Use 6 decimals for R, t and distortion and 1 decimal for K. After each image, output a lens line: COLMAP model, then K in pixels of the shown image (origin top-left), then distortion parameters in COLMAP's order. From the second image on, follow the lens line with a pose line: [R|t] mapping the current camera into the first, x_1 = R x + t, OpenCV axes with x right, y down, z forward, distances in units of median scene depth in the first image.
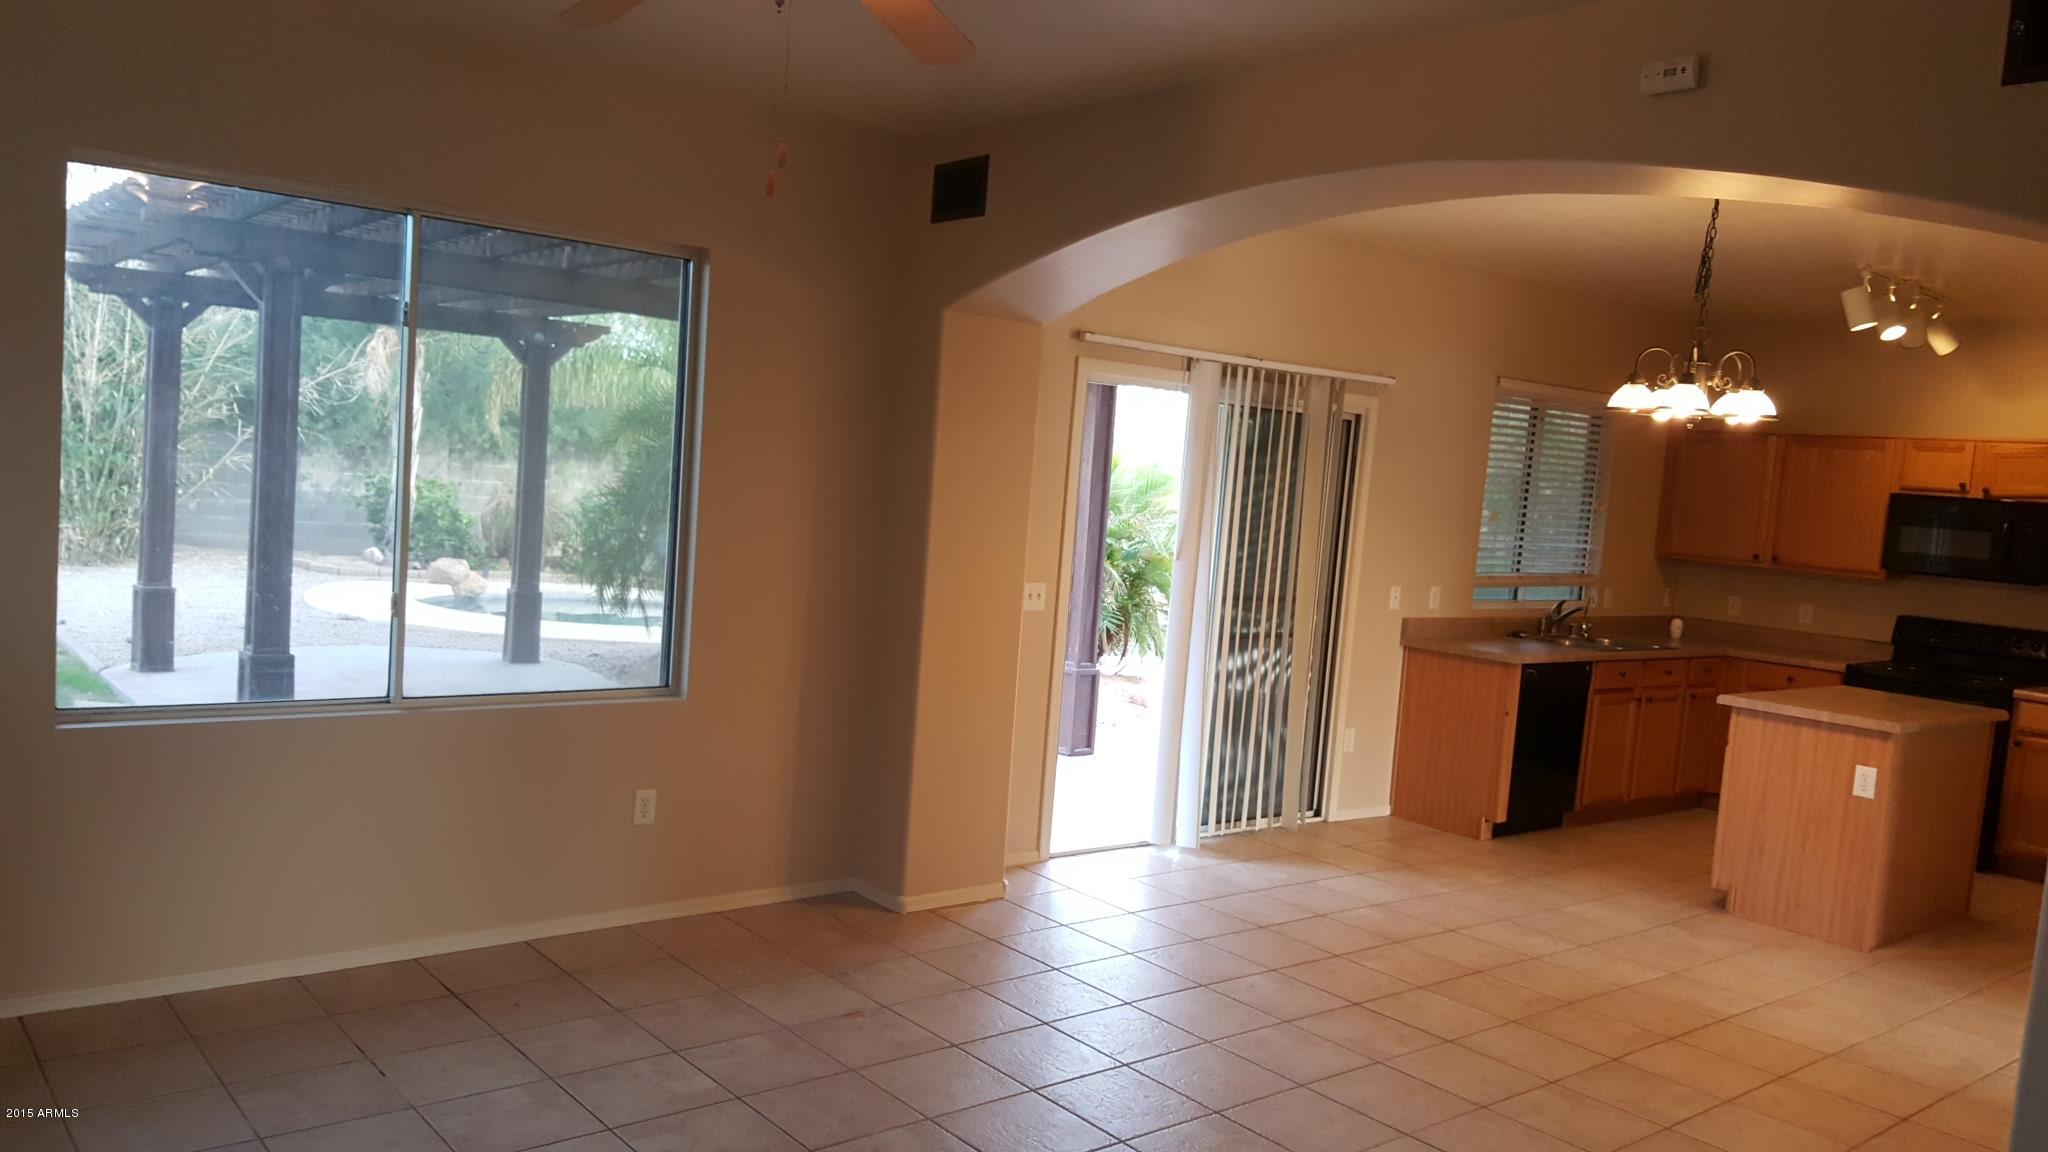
lens RADIAL K [[1502.3, 0, 993.6], [0, 1502.3, 600.1], [0, 0, 1]] dist [0.104207, -0.170976]
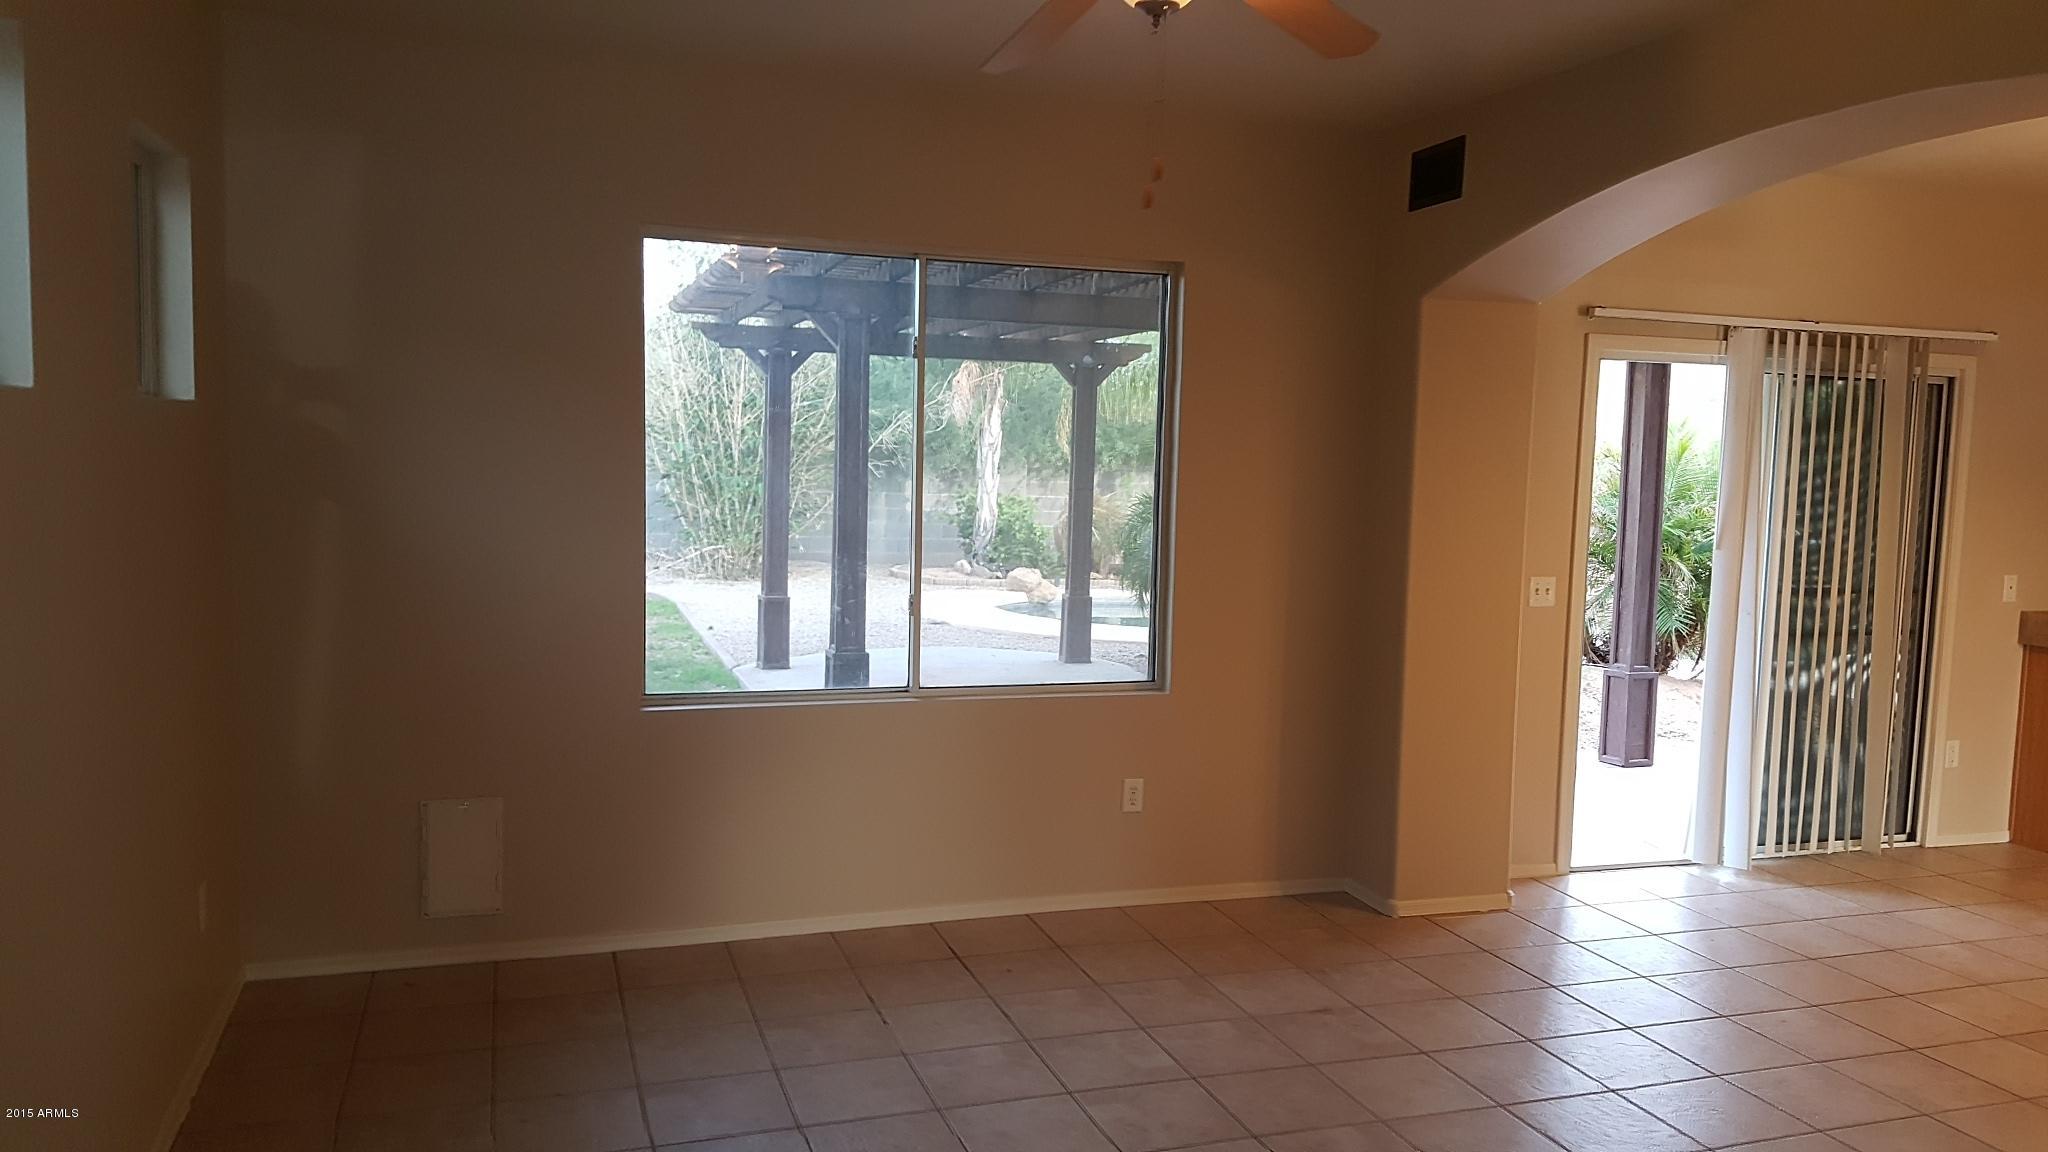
lens RADIAL K [[1489.5, 0, 1024.0], [0, 1489.5, 576.0], [0, 0, 1]] dist [0.156422, -0.257999]
pose [[0.934206, -0.018122, -0.356273, 0.054573], [0.010873, 0.999691, -0.022339, 0.004962], [0.356568, 0.016996, 0.934115, -0.003067]]
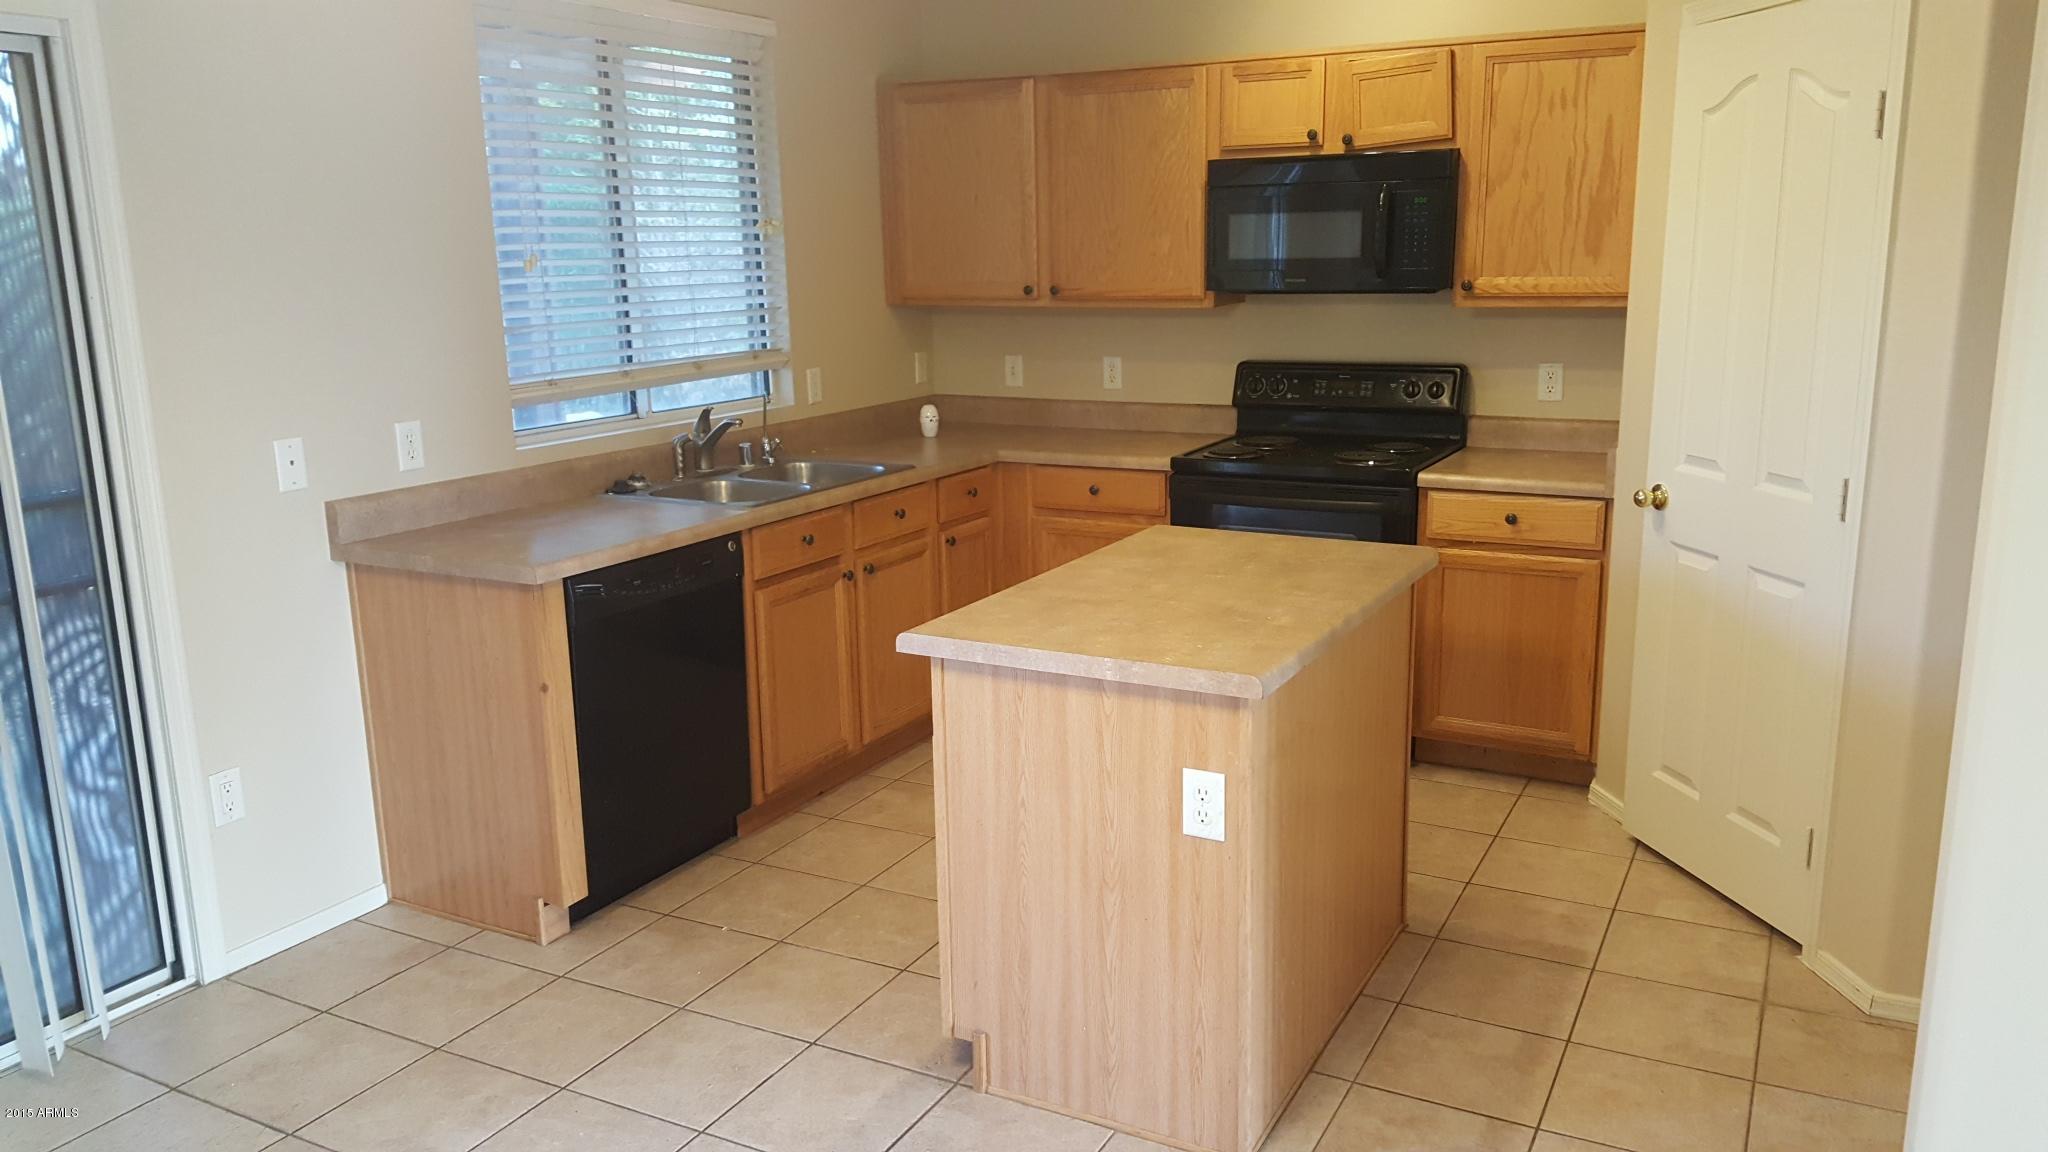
lens RADIAL K [[1489.5, 0, 1024.0], [0, 1489.5, 576.0], [0, 0, 1]] dist [0.156422, -0.257999]
pose [[0.916679, -0.171588, 0.360913, 0.317954], [0.118071, 0.979099, 0.165604, -0.019316], [-0.381785, -0.109192, 0.917779, 0.529089]]
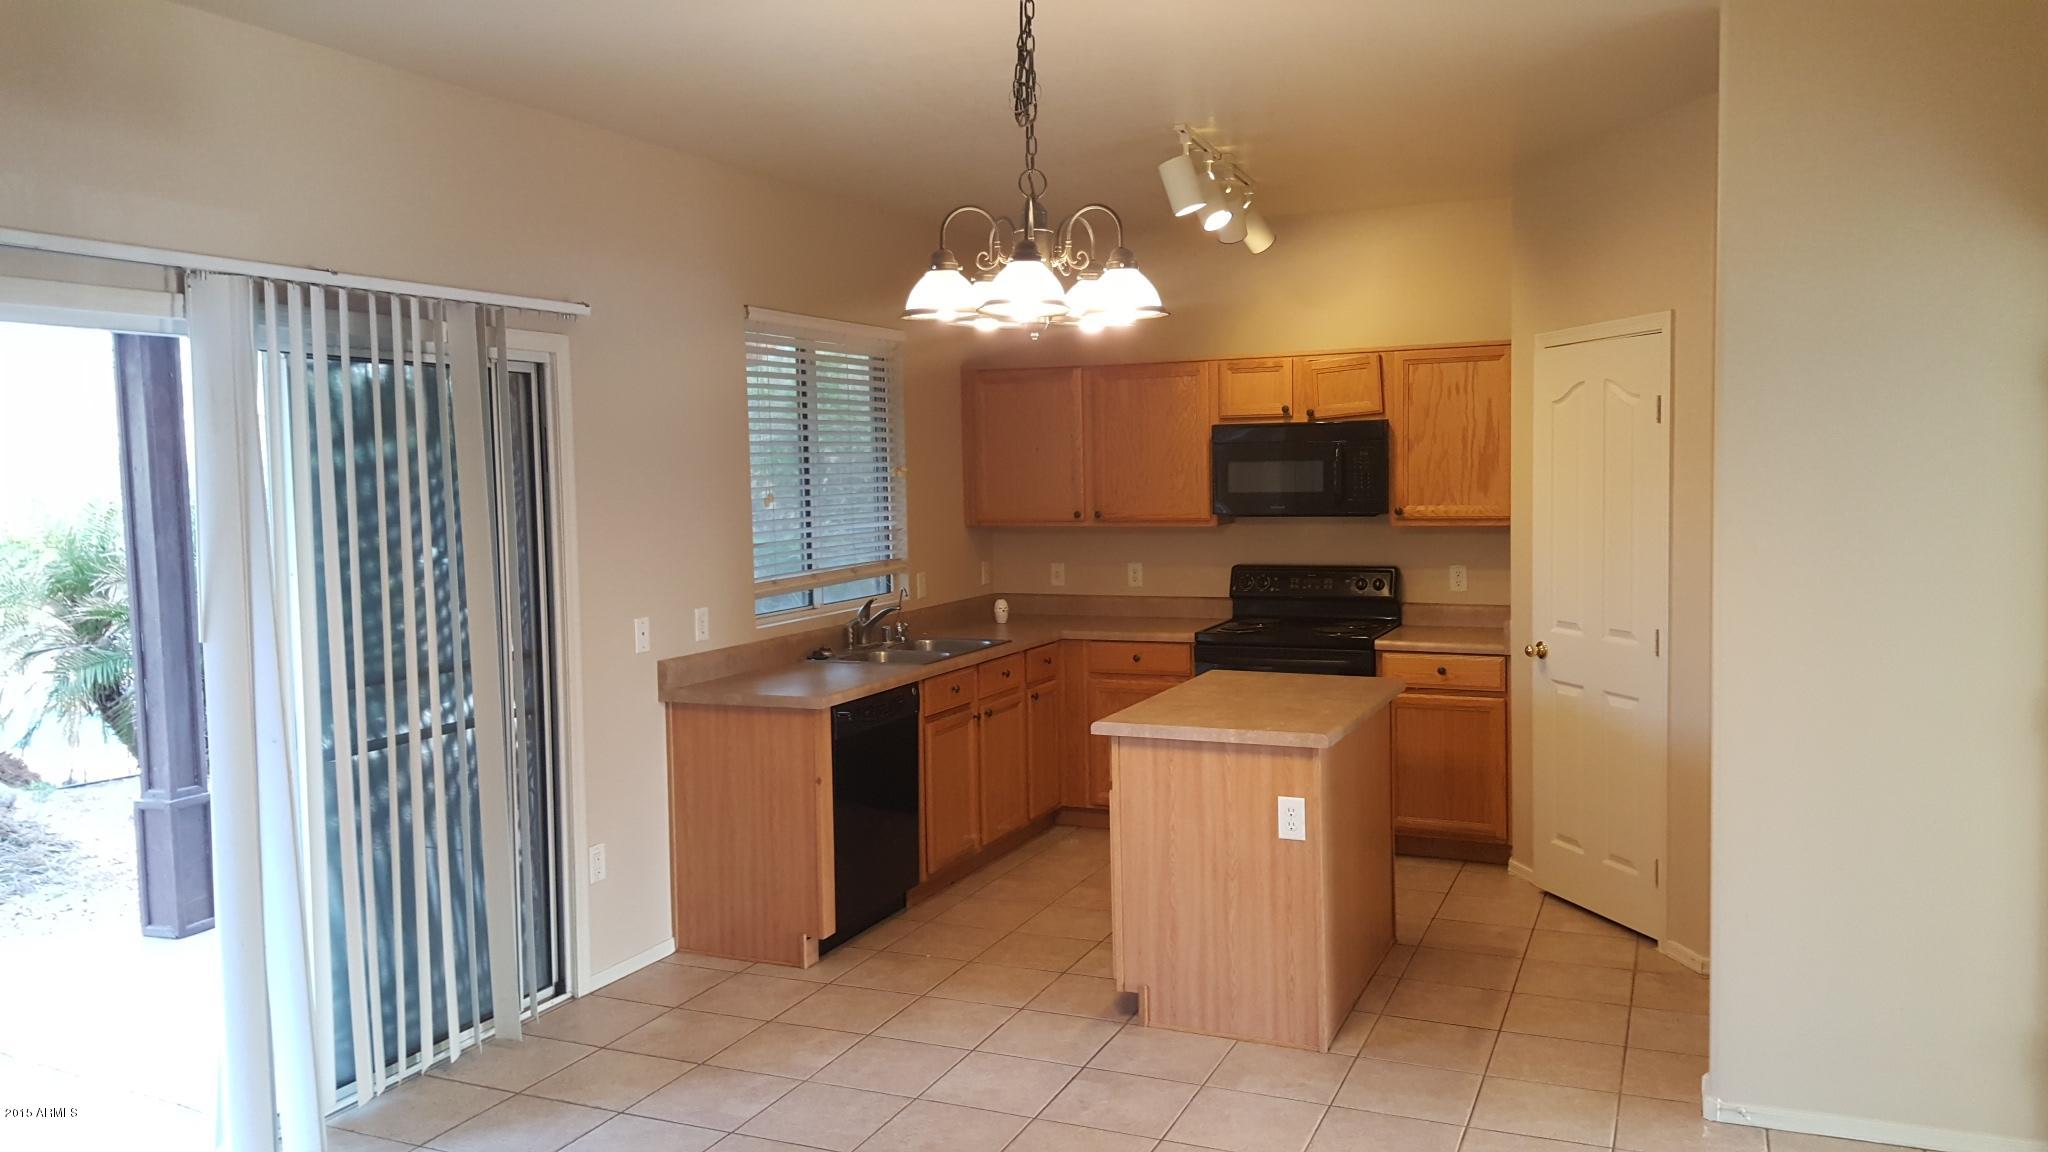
lens RADIAL K [[1489.5, 0, 1024.0], [0, 1489.5, 576.0], [0, 0, 1]] dist [0.156422, -0.257999]
pose [[0.884556, -0.124349, 0.449554, 0.126727], [0.125371, 0.991725, 0.027633, -0.026201], [-0.449270, 0.031918, 0.892826, 0.348099]]
